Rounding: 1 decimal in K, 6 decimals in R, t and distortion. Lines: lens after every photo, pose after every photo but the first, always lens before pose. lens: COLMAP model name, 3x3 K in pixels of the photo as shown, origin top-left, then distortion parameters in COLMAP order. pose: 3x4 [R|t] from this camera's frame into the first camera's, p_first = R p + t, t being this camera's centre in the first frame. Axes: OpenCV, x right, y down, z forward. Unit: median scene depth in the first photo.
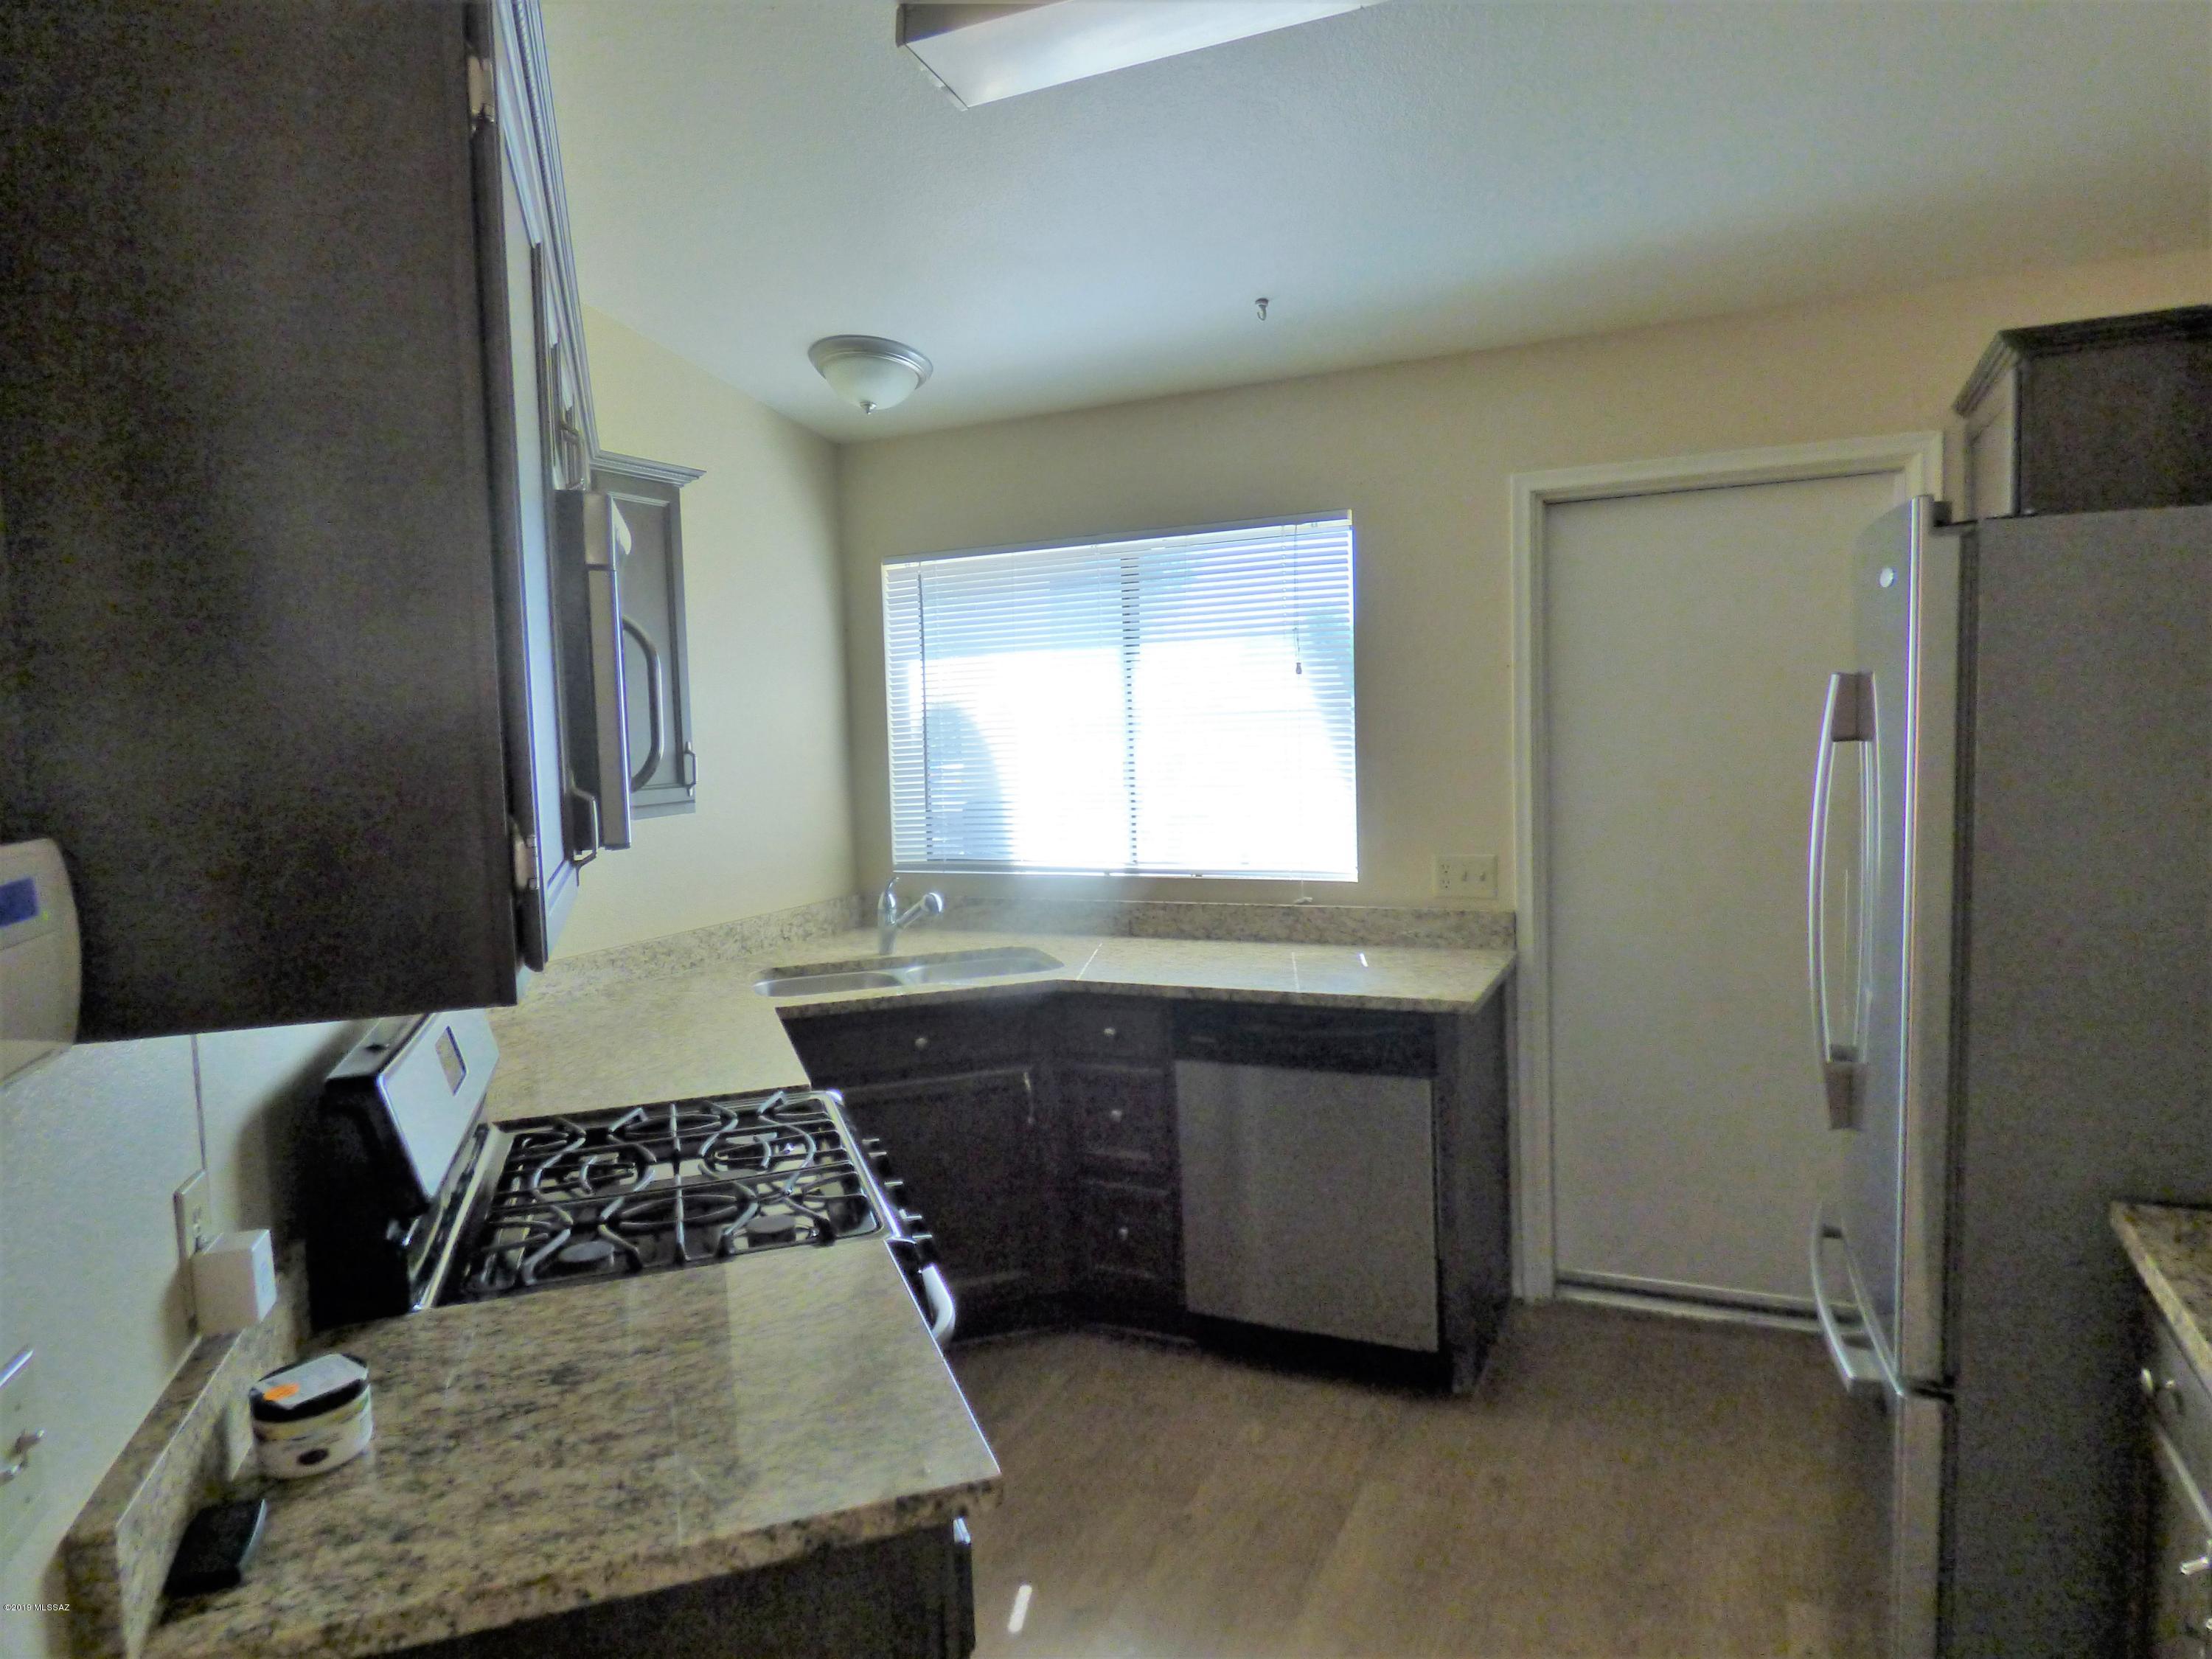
lens RADIAL K [[1346.3, 0, 1055.9], [0, 1346.3, 825.5], [0, 0, 1]] dist [0.066257, -0.000862]
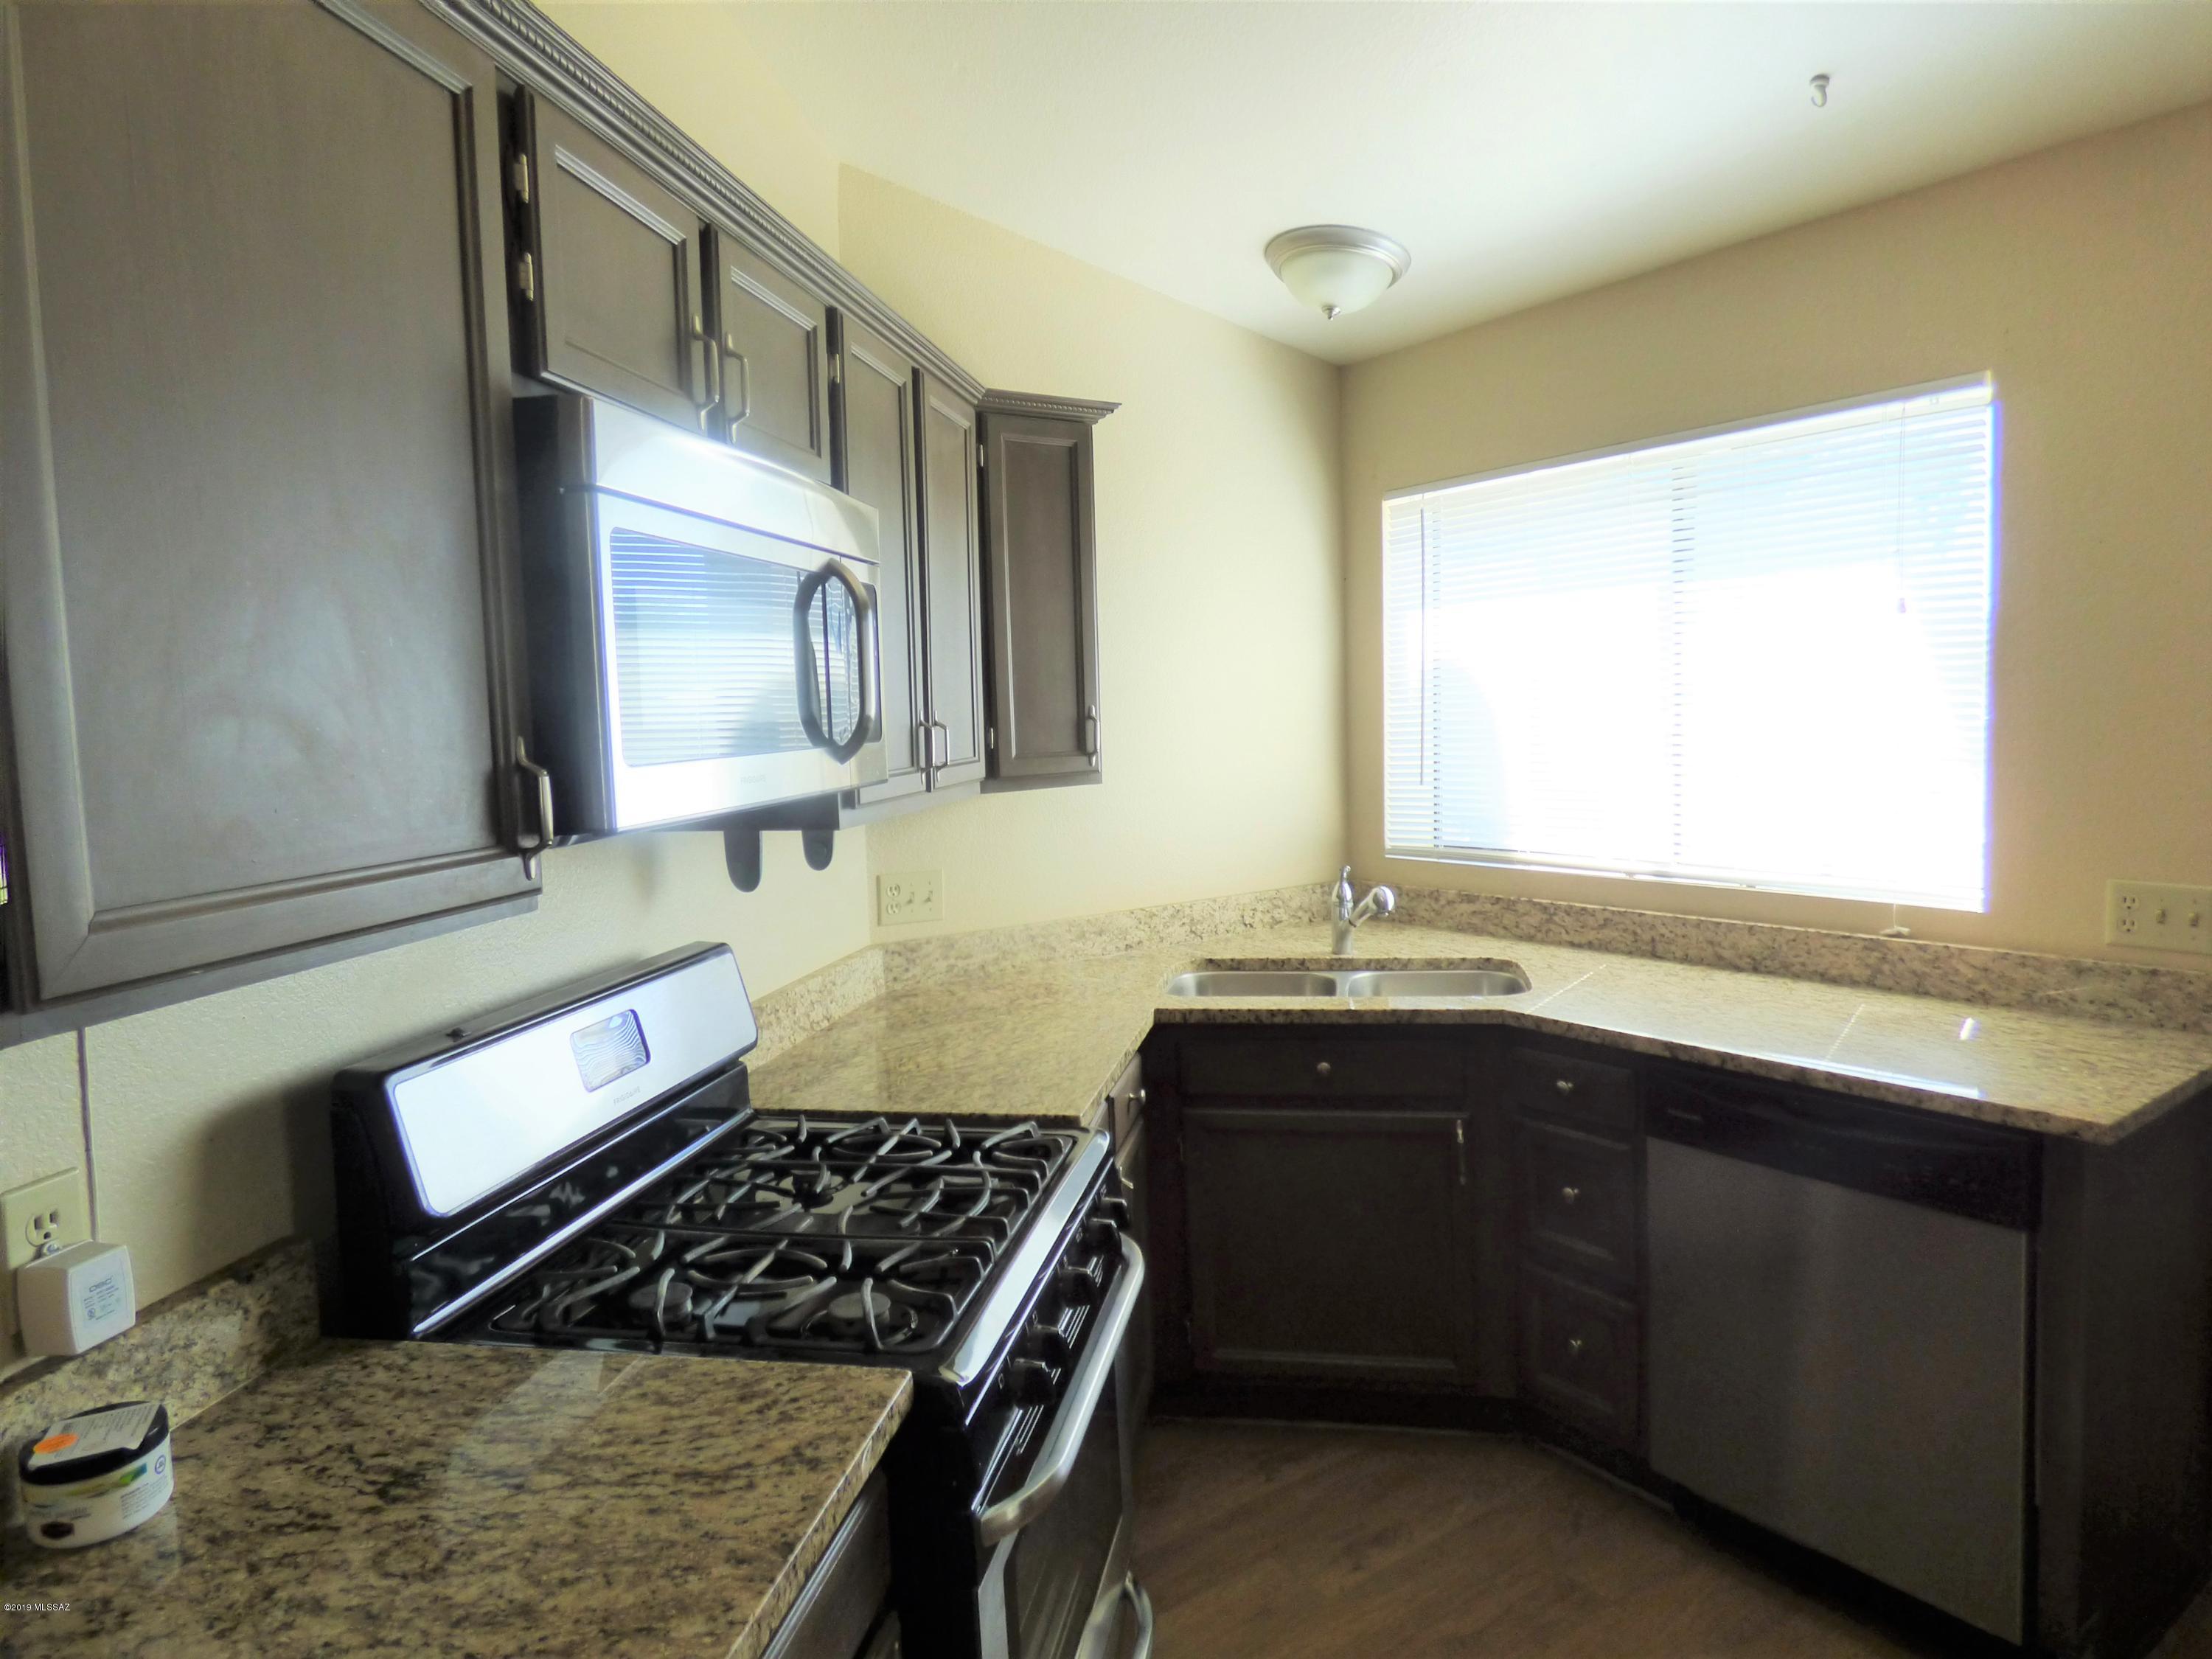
lens RADIAL K [[1326.0, 0, 1116.7], [0, 1326.0, 826.1], [0, 0, 1]] dist [0.009989, -0.000145]
pose [[0.887406, 0.043530, -0.458929, 0.144925], [-0.031796, 0.998941, 0.033270, -0.010181], [0.459891, -0.014932, 0.887850, 0.203956]]
